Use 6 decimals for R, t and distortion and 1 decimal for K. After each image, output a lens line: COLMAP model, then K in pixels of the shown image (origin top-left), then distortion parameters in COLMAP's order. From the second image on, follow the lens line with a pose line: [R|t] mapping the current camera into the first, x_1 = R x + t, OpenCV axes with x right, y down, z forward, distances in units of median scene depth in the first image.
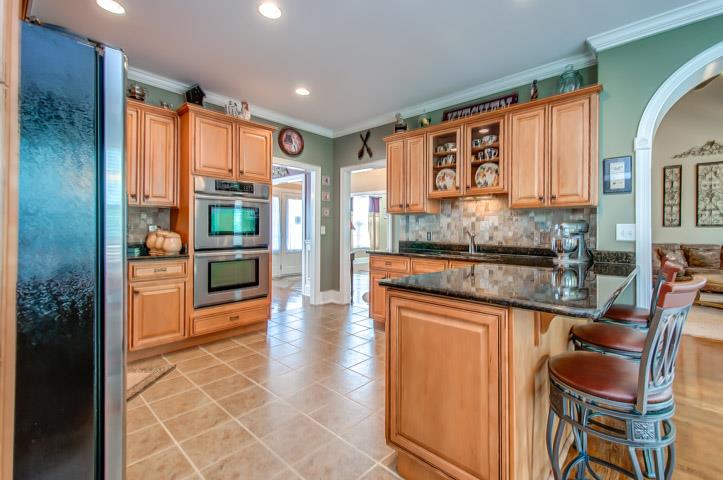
lens RADIAL K [[313.4, 0, 385.4], [0, 313.4, 239.7], [0, 0, 1]] dist [0.008638, -0.006444]
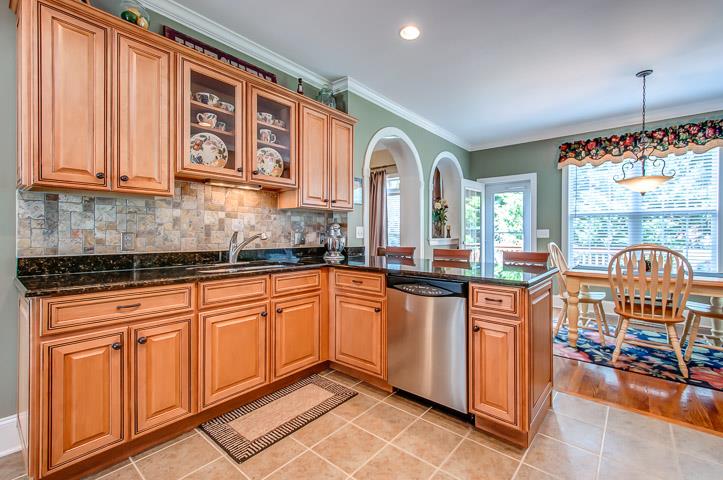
lens RADIAL K [[313.4, 0, 385.4], [0, 313.4, 239.7], [0, 0, 1]] dist [0.008638, -0.006444]
pose [[-0.049991, -0.027135, 0.998381, -0.484219], [0.024981, 0.999284, 0.028411, -0.020866], [-0.998437, 0.026361, -0.049277, 0.720291]]
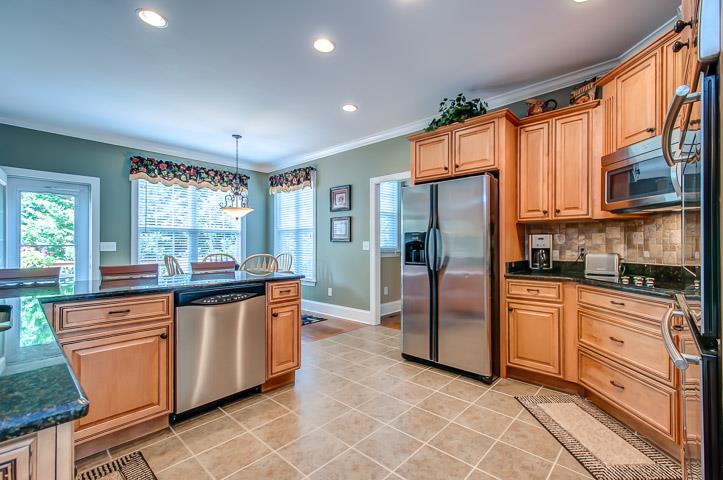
lens RADIAL K [[313.4, 0, 385.4], [0, 313.4, 239.7], [0, 0, 1]] dist [0.008638, -0.006444]
pose [[-0.999963, -0.007944, -0.003332, -0.217606], [-0.007983, 0.999896, 0.011989, -0.041873], [0.003236, 0.012015, -0.999923, 1.308321]]
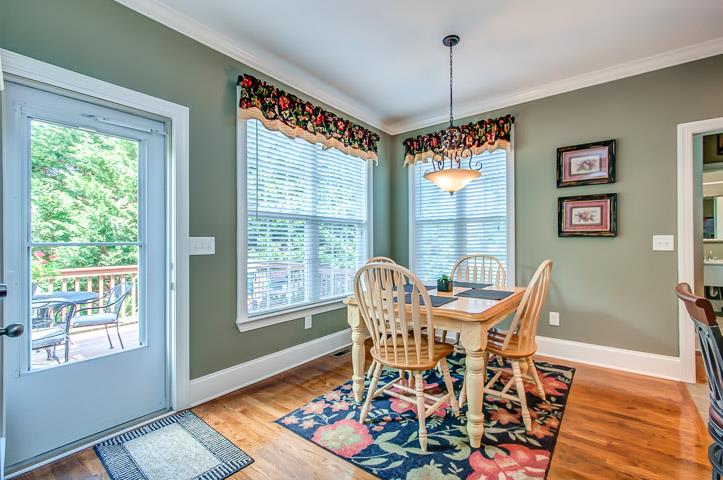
lens RADIAL K [[313.4, 0, 385.4], [0, 313.4, 239.7], [0, 0, 1]] dist [0.008638, -0.006444]
pose [[-0.996532, -0.005209, -0.083045, 0.696715], [-0.006524, 0.999858, 0.015569, -0.011482], [0.082952, 0.016057, -0.996424, 0.619381]]
